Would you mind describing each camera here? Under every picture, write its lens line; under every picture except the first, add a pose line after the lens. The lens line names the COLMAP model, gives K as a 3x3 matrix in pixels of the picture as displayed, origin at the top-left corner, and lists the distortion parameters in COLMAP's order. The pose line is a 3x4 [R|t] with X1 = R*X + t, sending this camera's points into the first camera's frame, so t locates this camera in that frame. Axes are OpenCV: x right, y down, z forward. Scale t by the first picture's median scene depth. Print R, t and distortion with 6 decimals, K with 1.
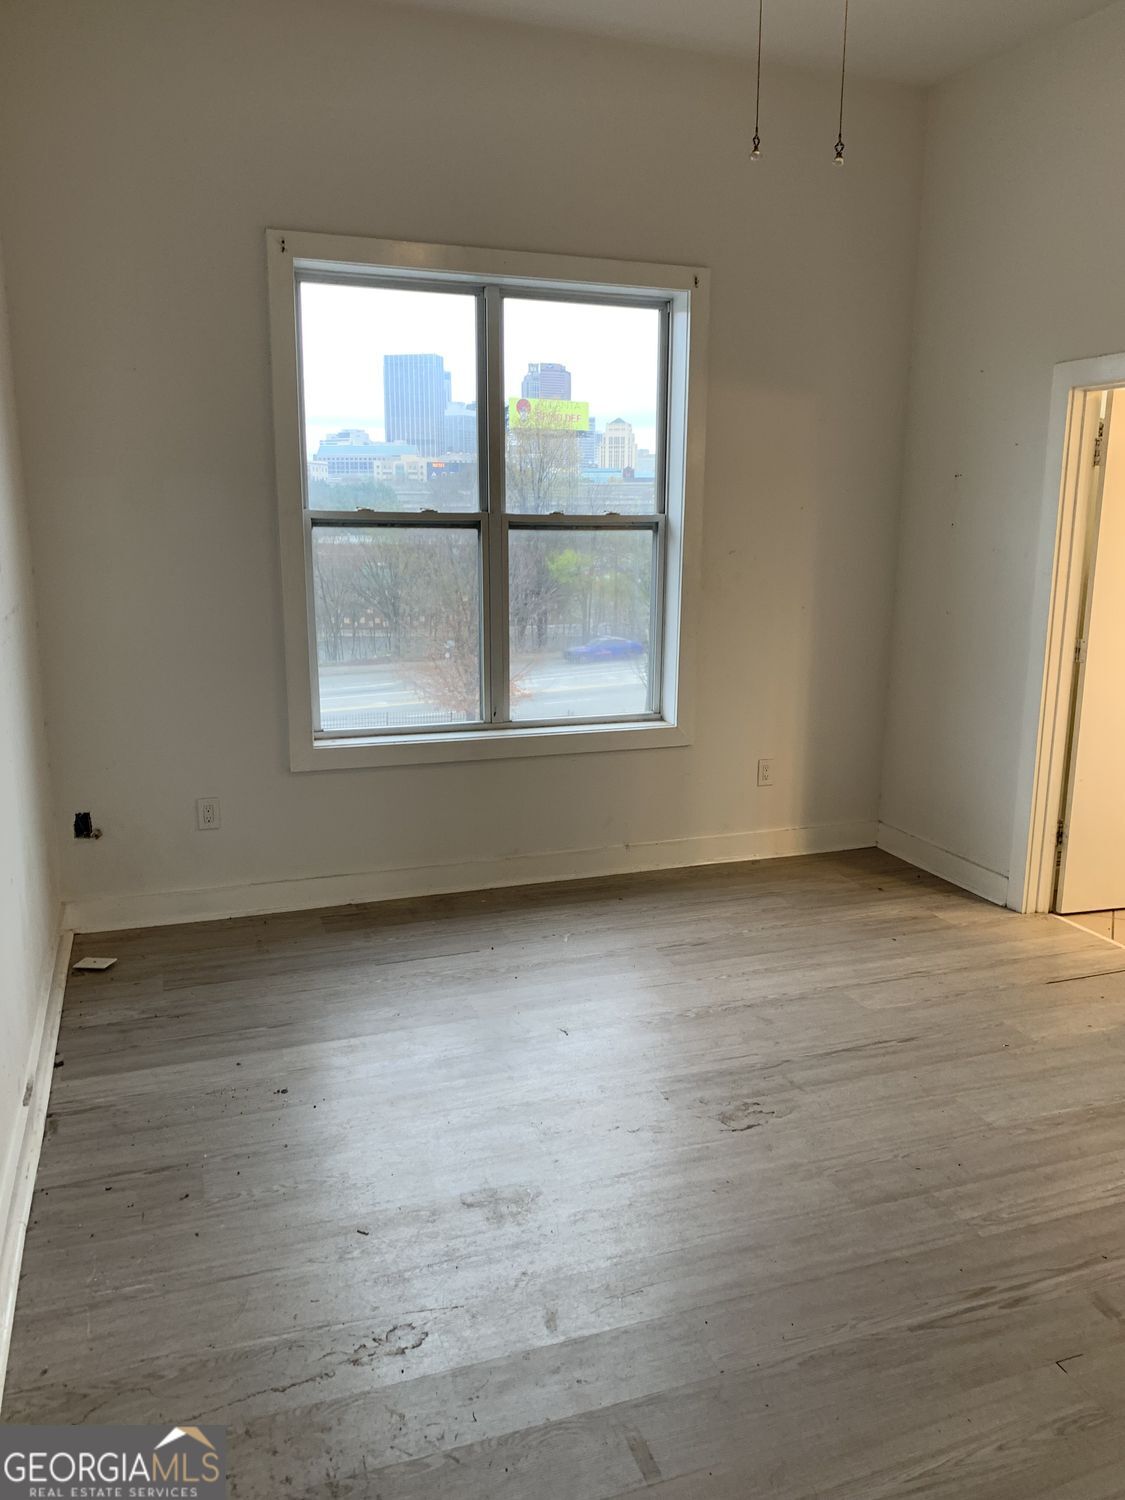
lens RADIAL K [[1163.6, 0, 563.0], [0, 1163.6, 750.0], [0, 0, 1]] dist [0.016181, -0.002888]
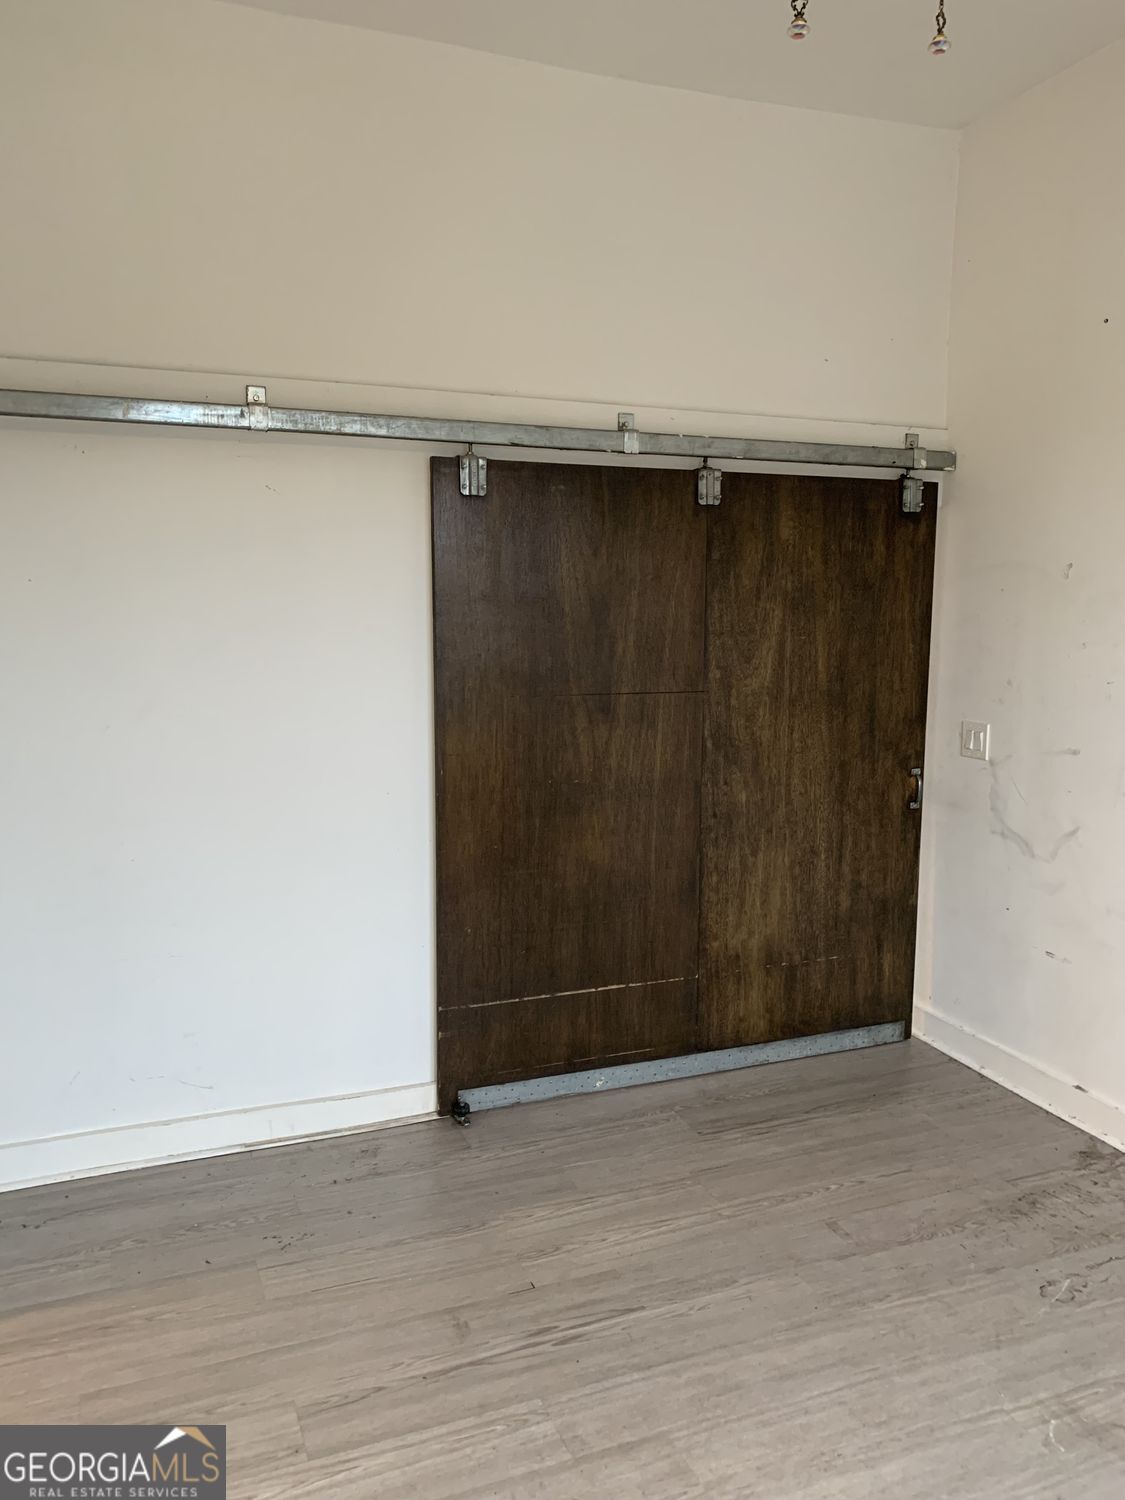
lens RADIAL K [[1163.6, 0, 562.7], [0, 1163.6, 750.1], [0, 0, 1]] dist [0.016181, -0.002888]
pose [[-0.999114, -0.003858, -0.041909, 0.410845], [-0.017470, 0.943964, 0.329586, -0.399939], [0.038289, 0.330026, -0.943195, 1.836274]]
